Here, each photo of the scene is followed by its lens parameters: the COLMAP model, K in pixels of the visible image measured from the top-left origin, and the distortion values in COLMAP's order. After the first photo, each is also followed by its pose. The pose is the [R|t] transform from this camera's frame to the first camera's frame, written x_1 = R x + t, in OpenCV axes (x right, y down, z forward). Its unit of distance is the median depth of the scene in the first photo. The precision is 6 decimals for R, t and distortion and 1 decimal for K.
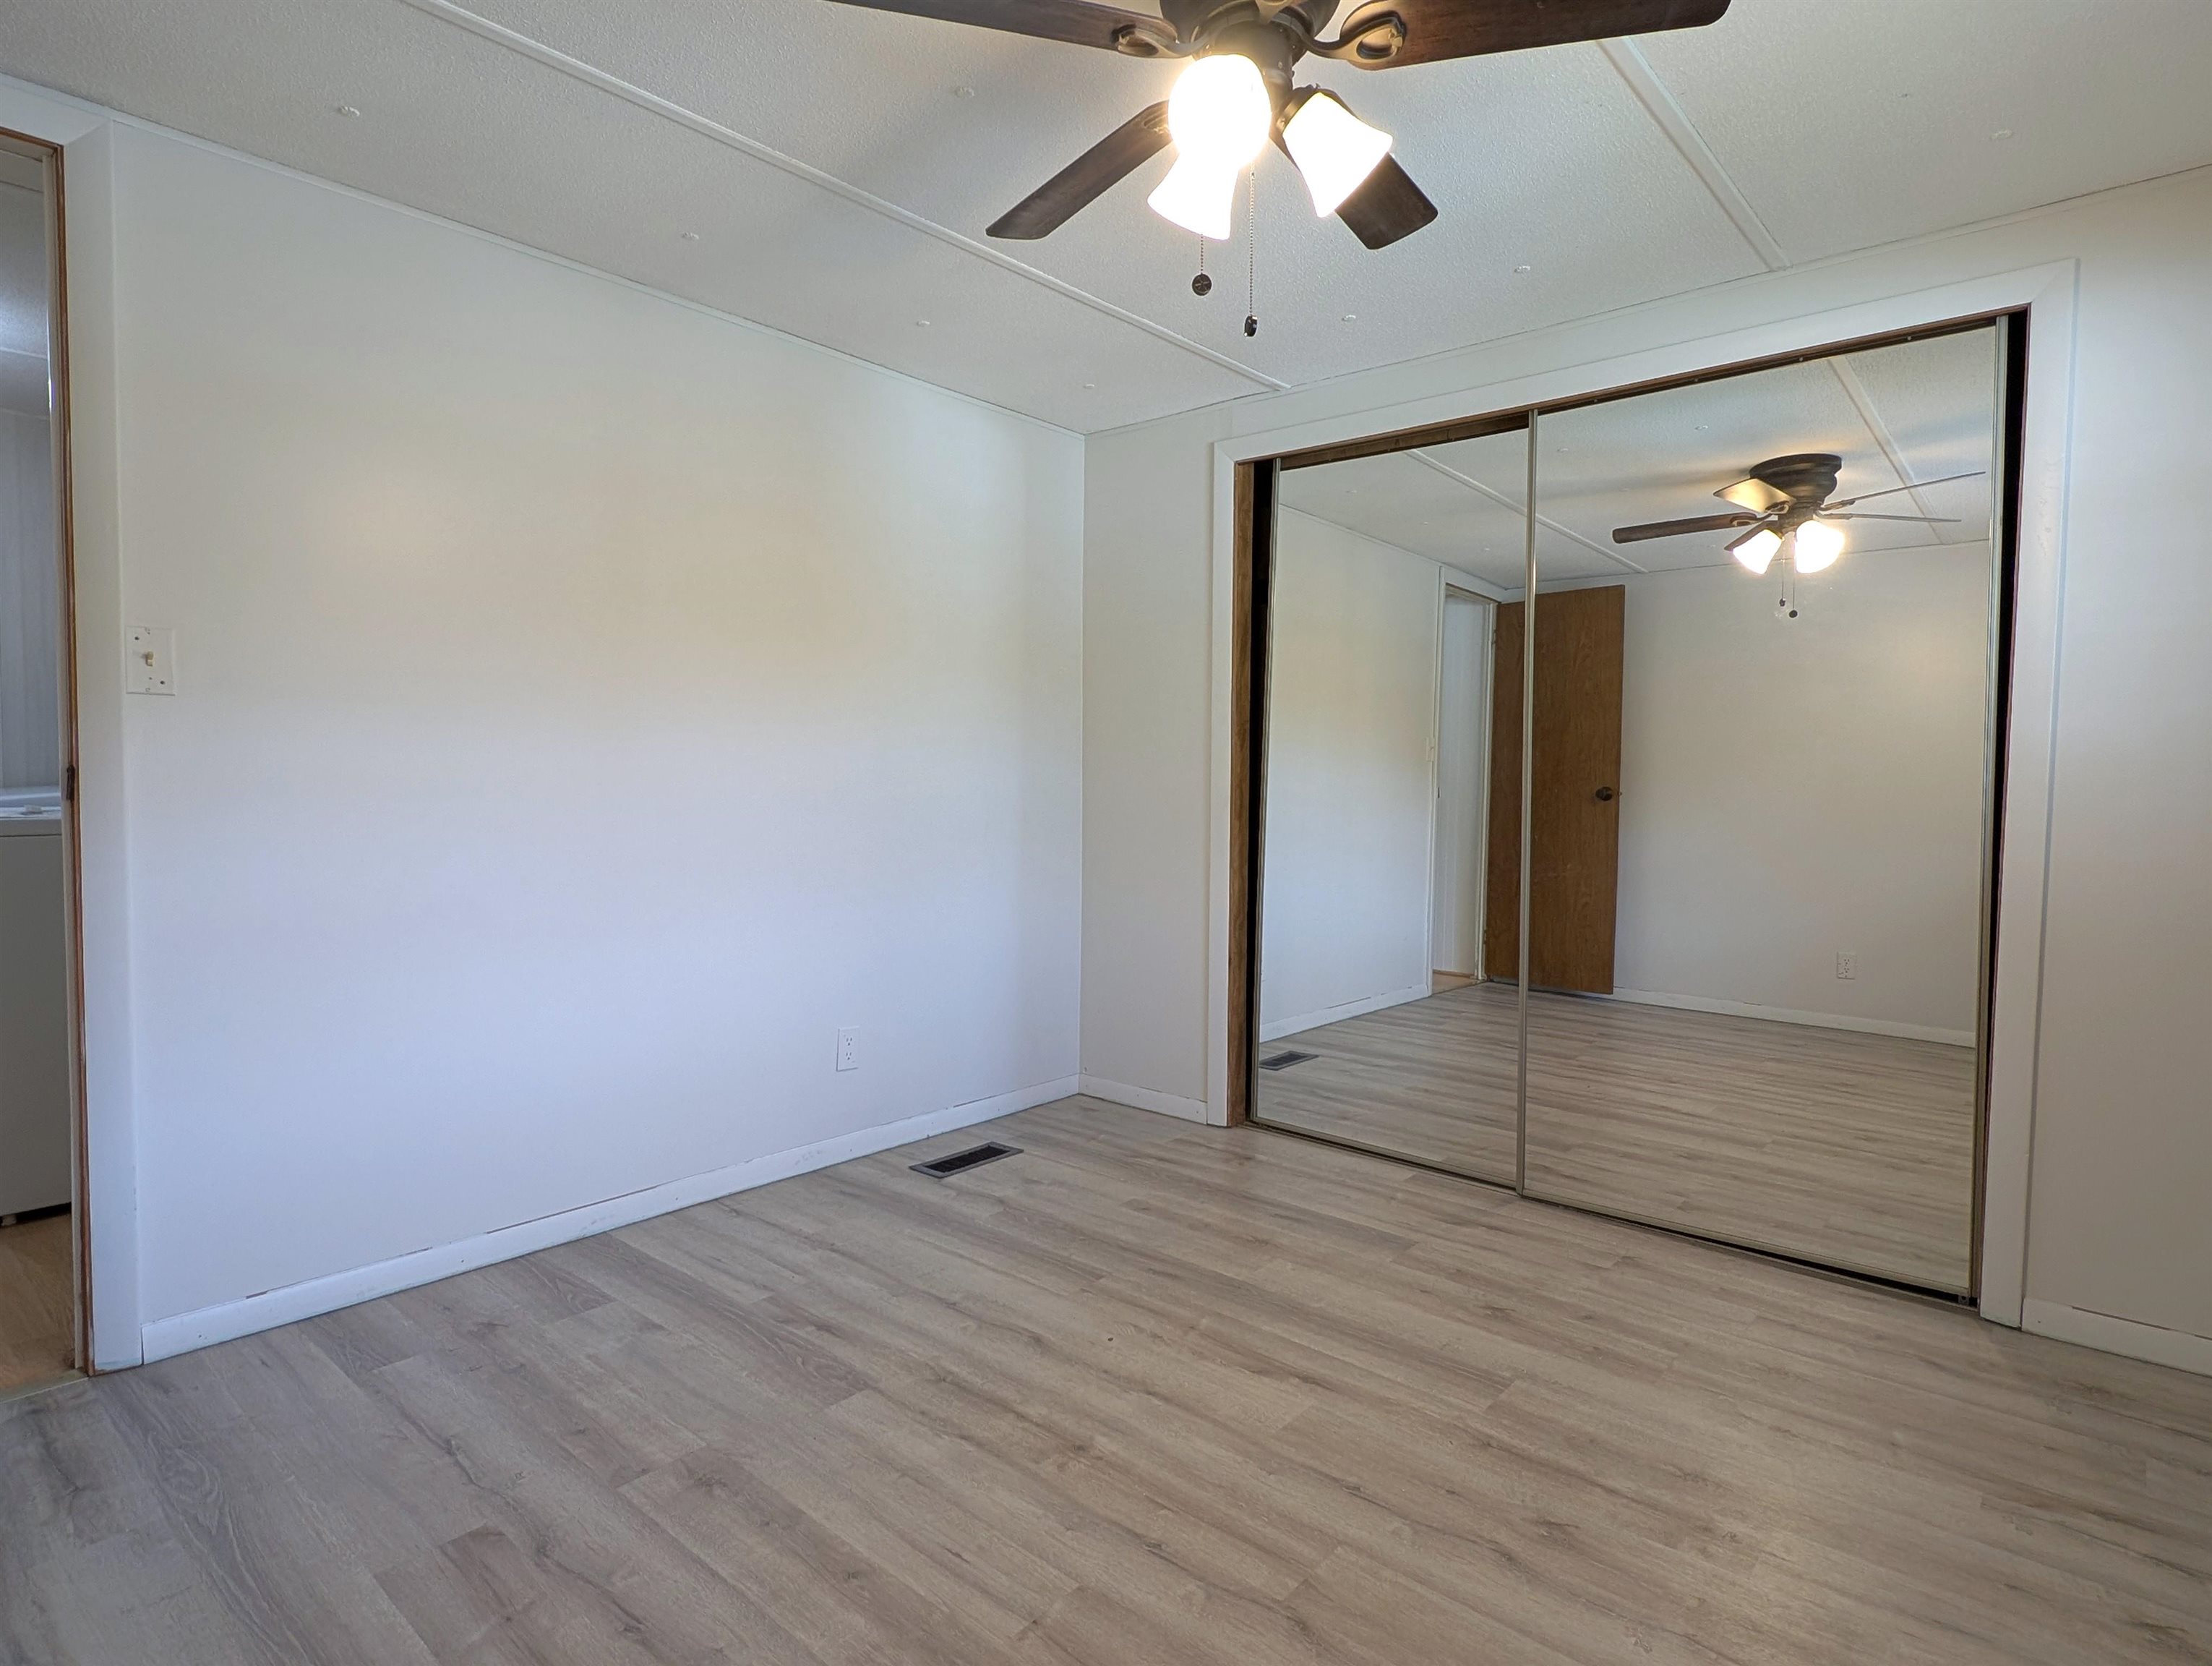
lens RADIAL K [[1182.9, 0, 1089.7], [0, 1182.9, 841.1], [0, 0, 1]] dist [-0.002434, -0.001754]
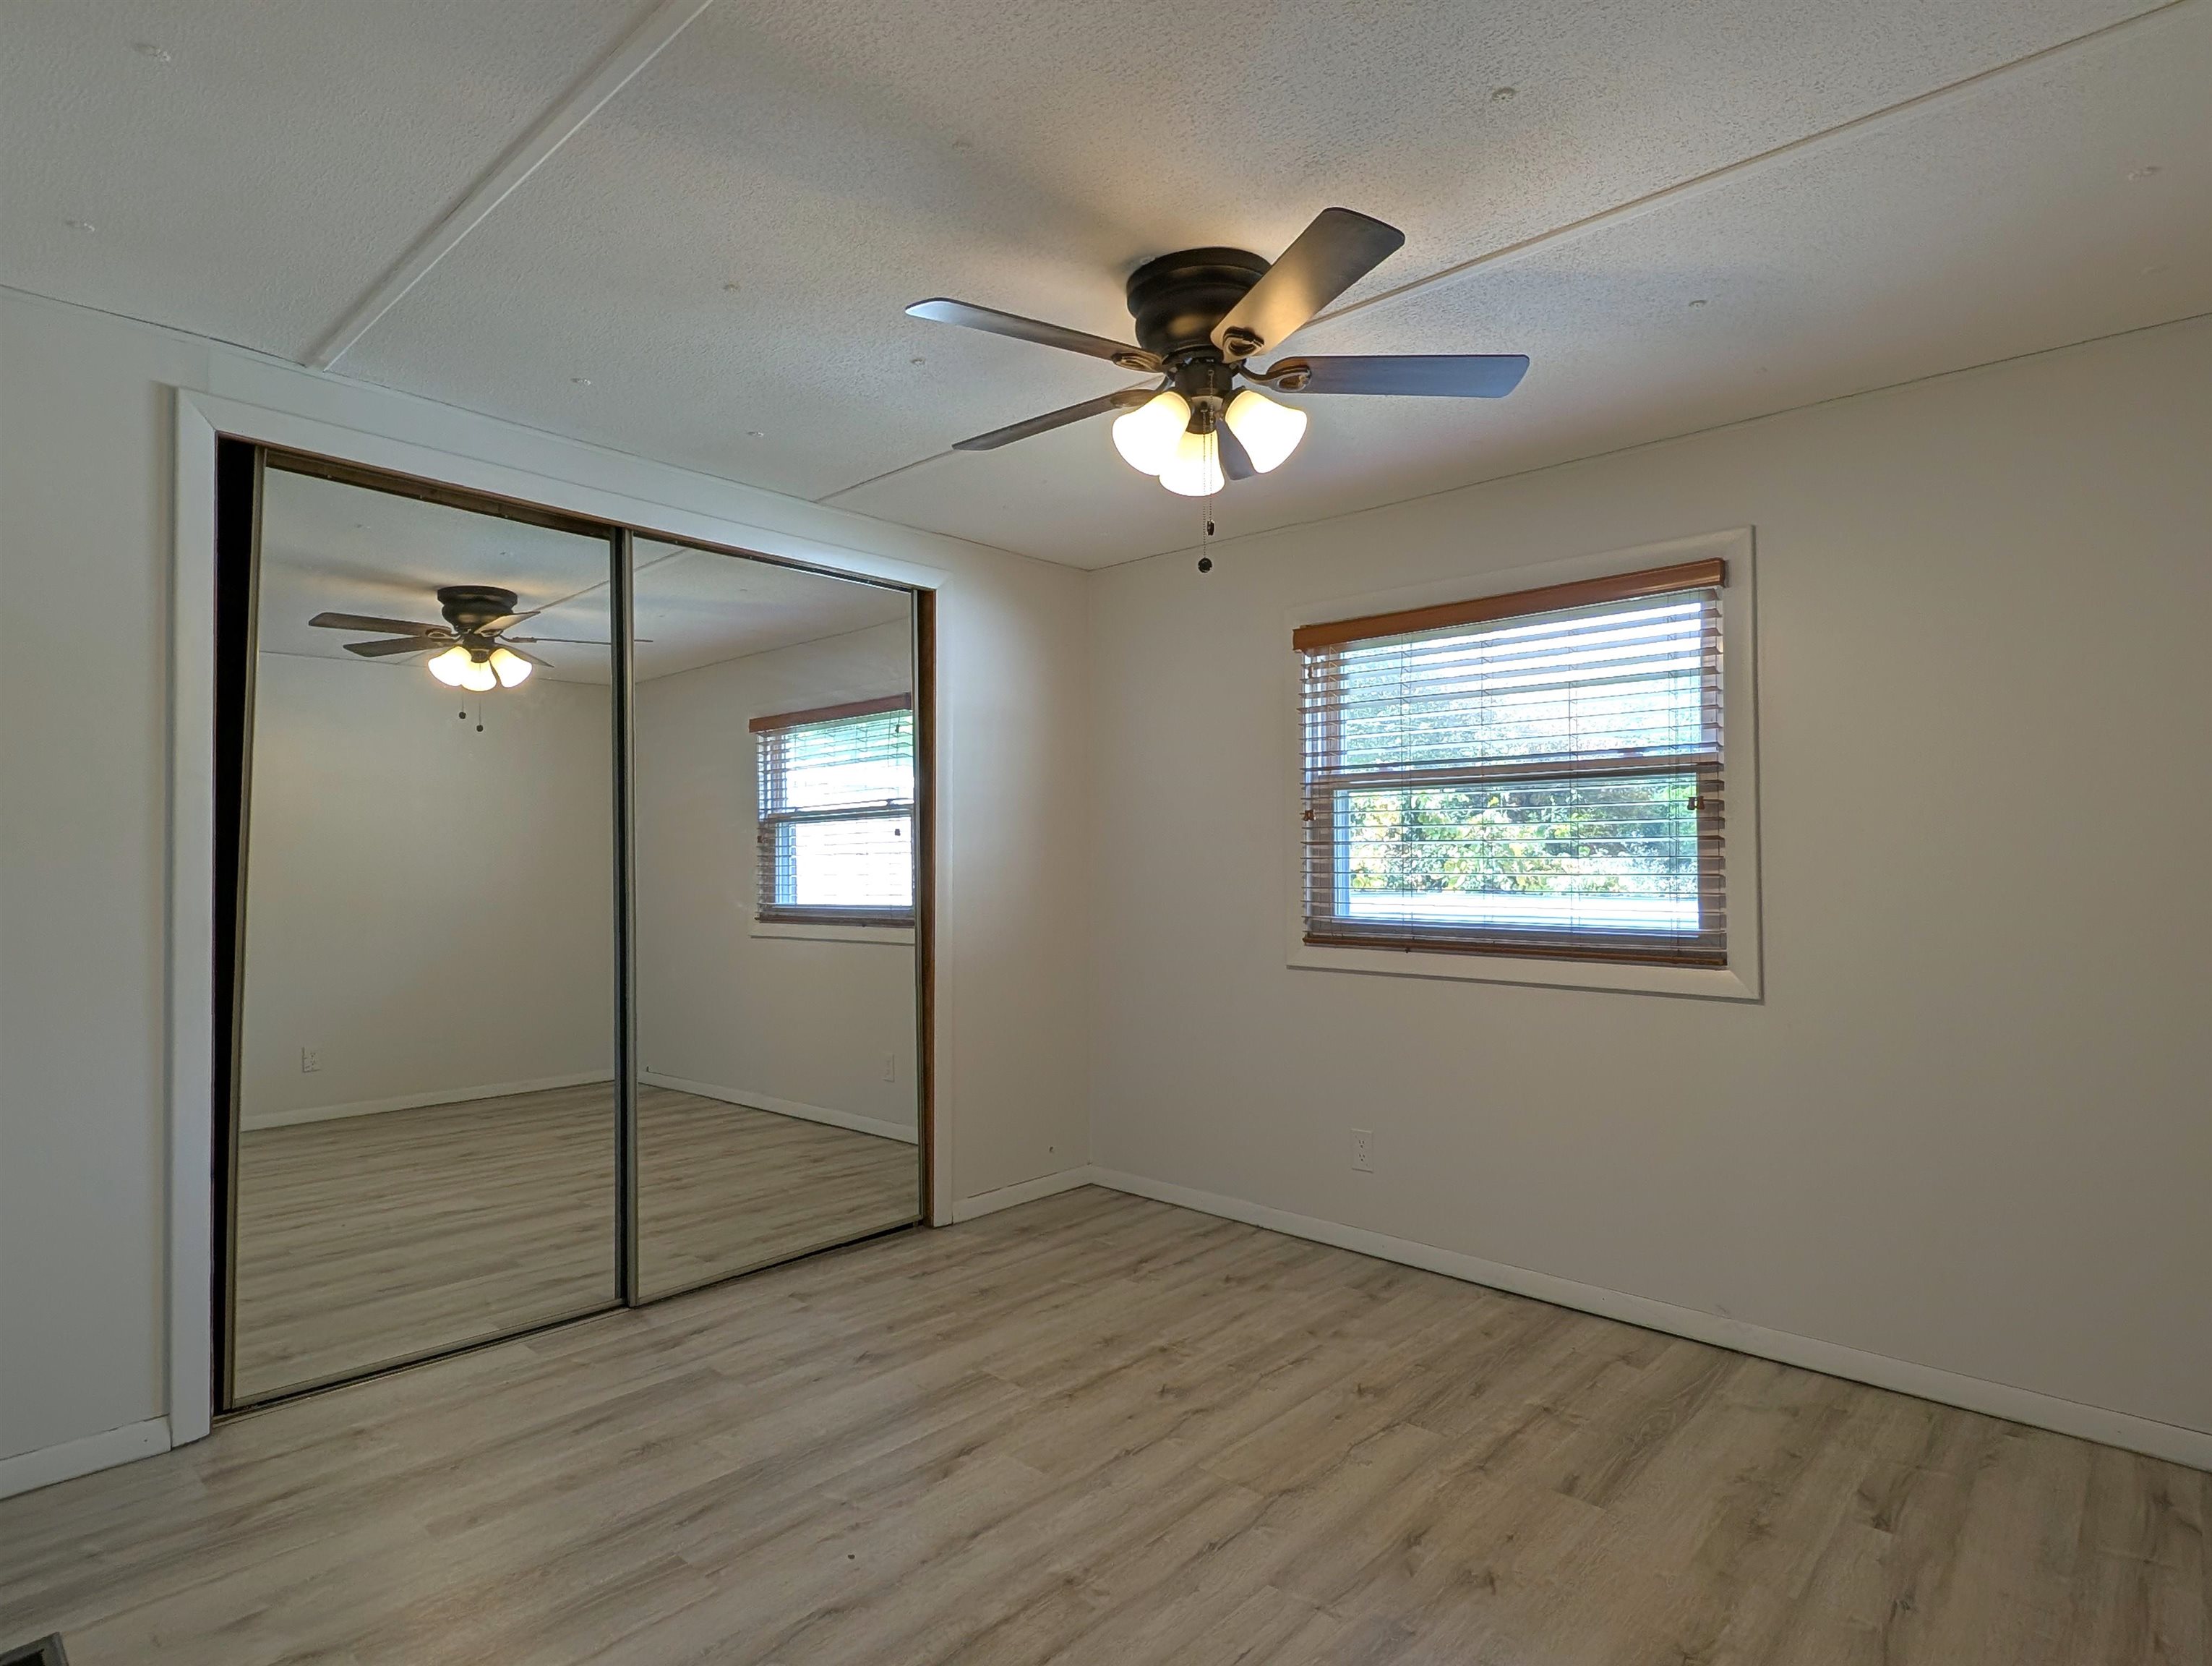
lens RADIAL K [[1182.9, 0, 1089.7], [0, 1182.9, 841.1], [0, 0, 1]] dist [-0.002434, -0.001754]
pose [[0.024030, 0.008009, 0.999679, -0.766432], [0.059883, 0.998161, -0.009436, -0.072640], [-0.997916, 0.060090, 0.023507, 0.705572]]
